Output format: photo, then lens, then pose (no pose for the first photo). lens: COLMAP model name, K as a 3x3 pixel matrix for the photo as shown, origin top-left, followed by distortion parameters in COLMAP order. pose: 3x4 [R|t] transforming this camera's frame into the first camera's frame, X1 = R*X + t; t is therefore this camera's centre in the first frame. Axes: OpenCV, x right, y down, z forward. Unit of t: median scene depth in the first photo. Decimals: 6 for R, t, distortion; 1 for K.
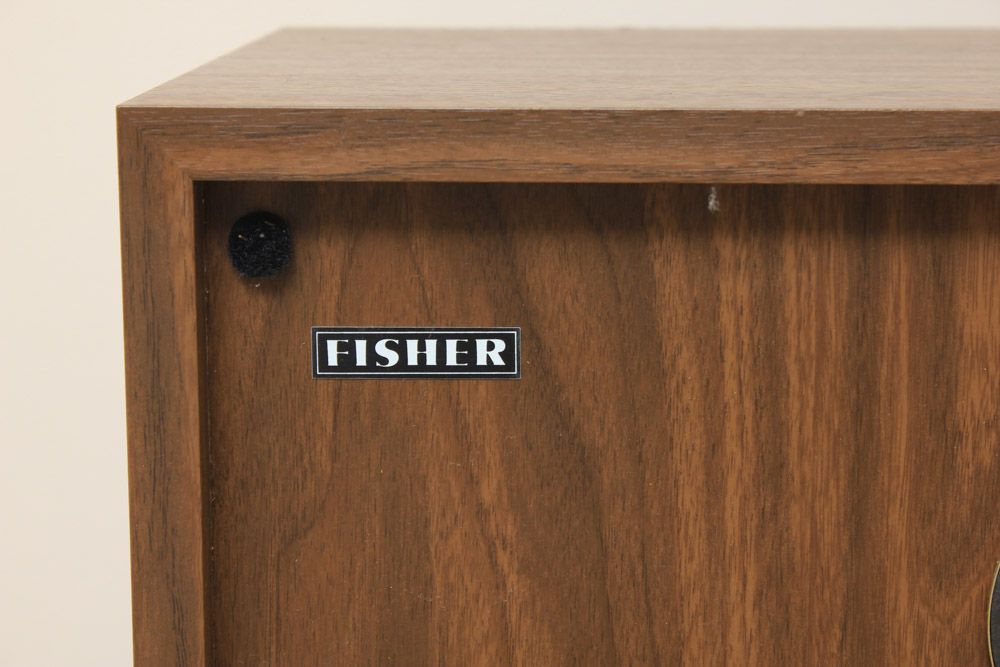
lens RADIAL K [[2459.1, 0, 500.0], [0, 2459.1, 333.5], [0, 0, 1]] dist [0.089100, 0.000000]
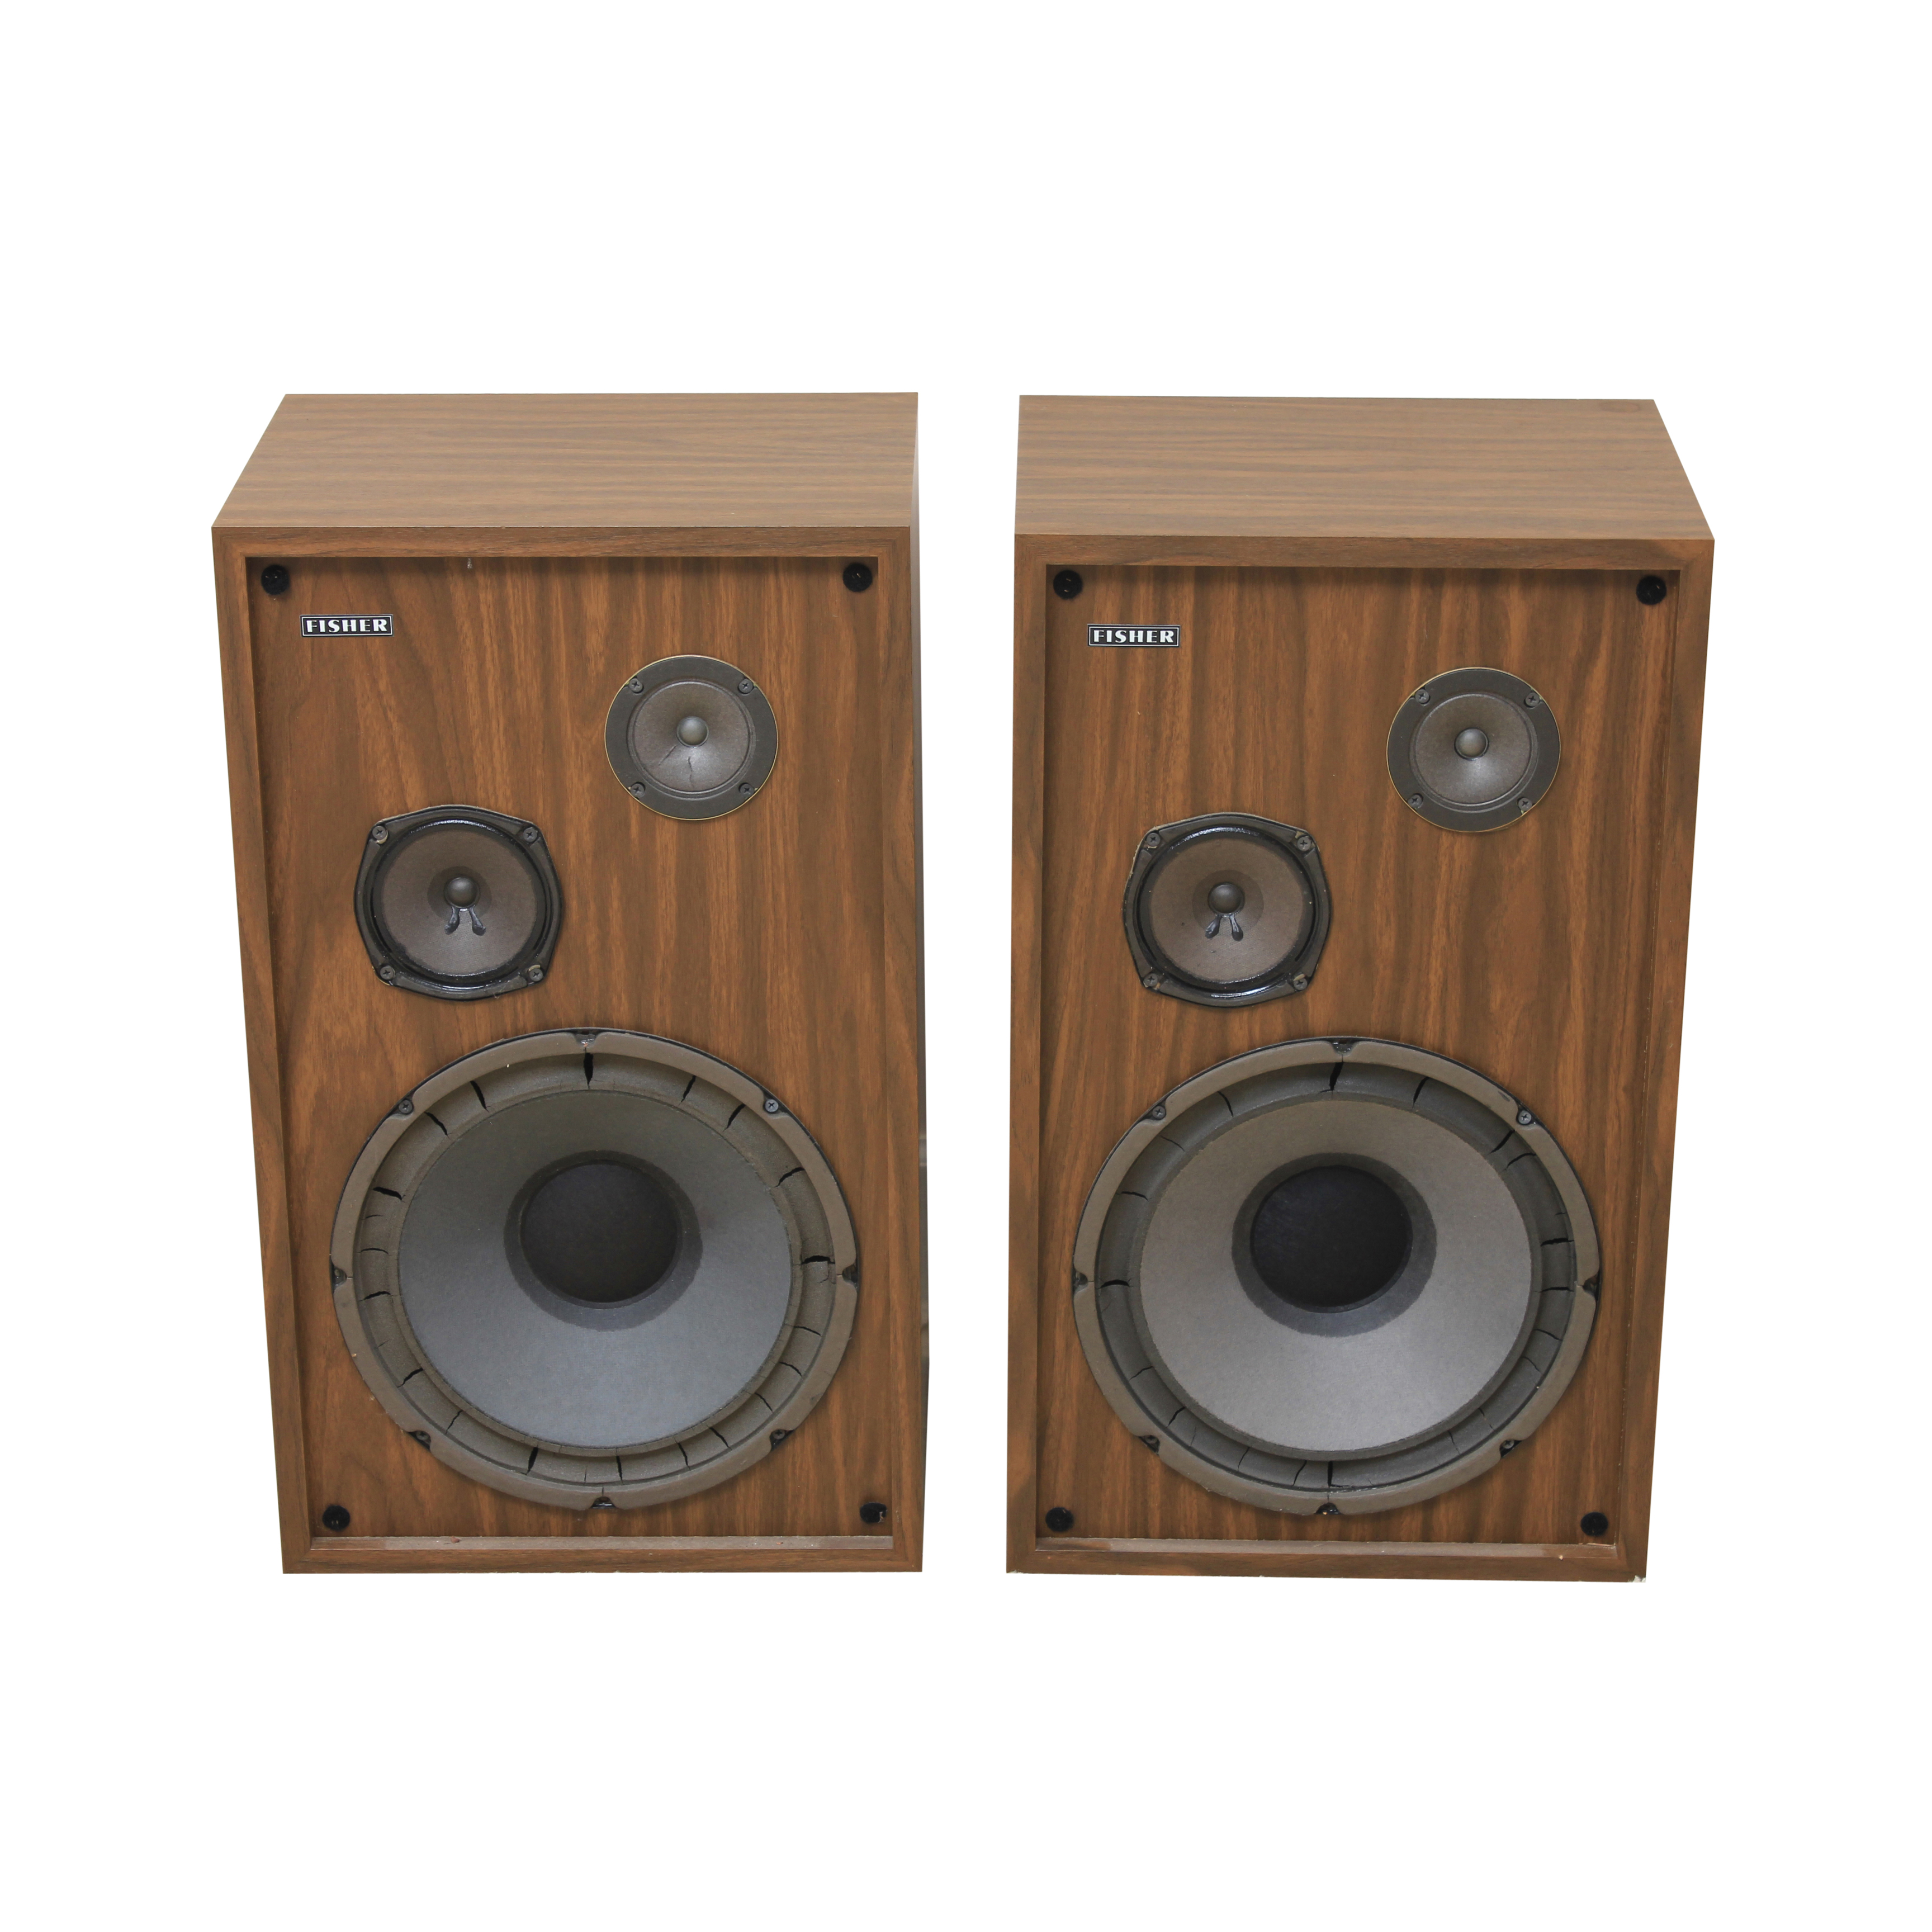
lens RADIAL K [[4454.5, 0, 968.7], [0, 4454.5, 969.2], [0, 0, 1]] dist [0.050808, 0.000000]
pose [[0.998786, -0.018875, 0.045501, 0.340695], [0.010522, 0.984108, 0.177260, -0.398102], [-0.048124, -0.176566, 0.983112, -3.080599]]
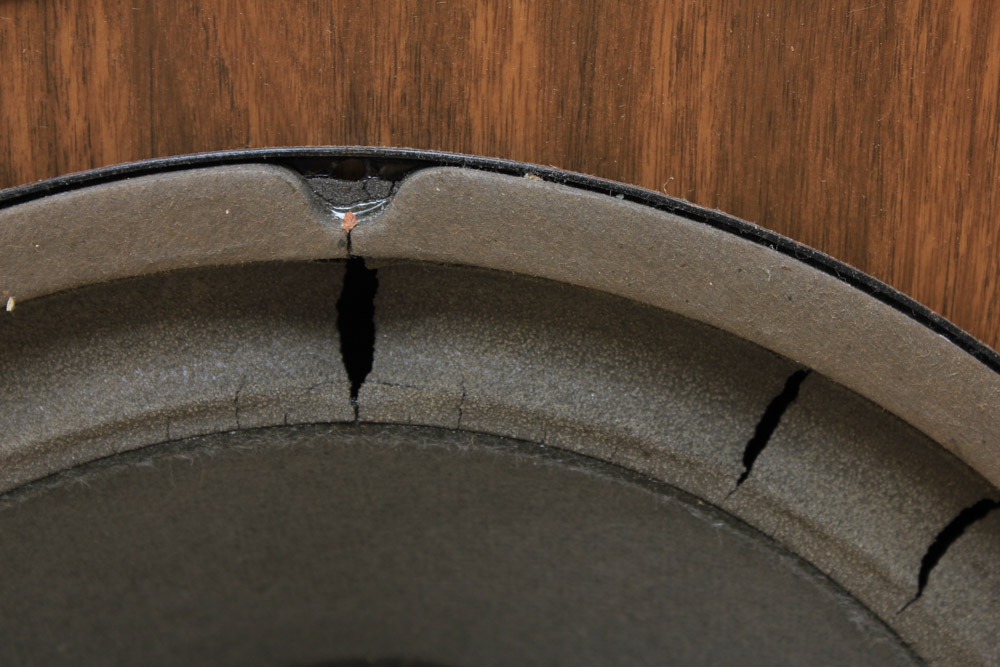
lens RADIAL K [[2459.1, 0, 497.0], [0, 2459.1, 333.0], [0, 0, 1]] dist [0.089100, 0.000000]
pose [[0.999400, 0.010212, 0.033094, 0.184353], [-0.014179, 0.992436, 0.121945, 0.371715], [-0.031598, -0.122341, 0.991985, 0.522308]]
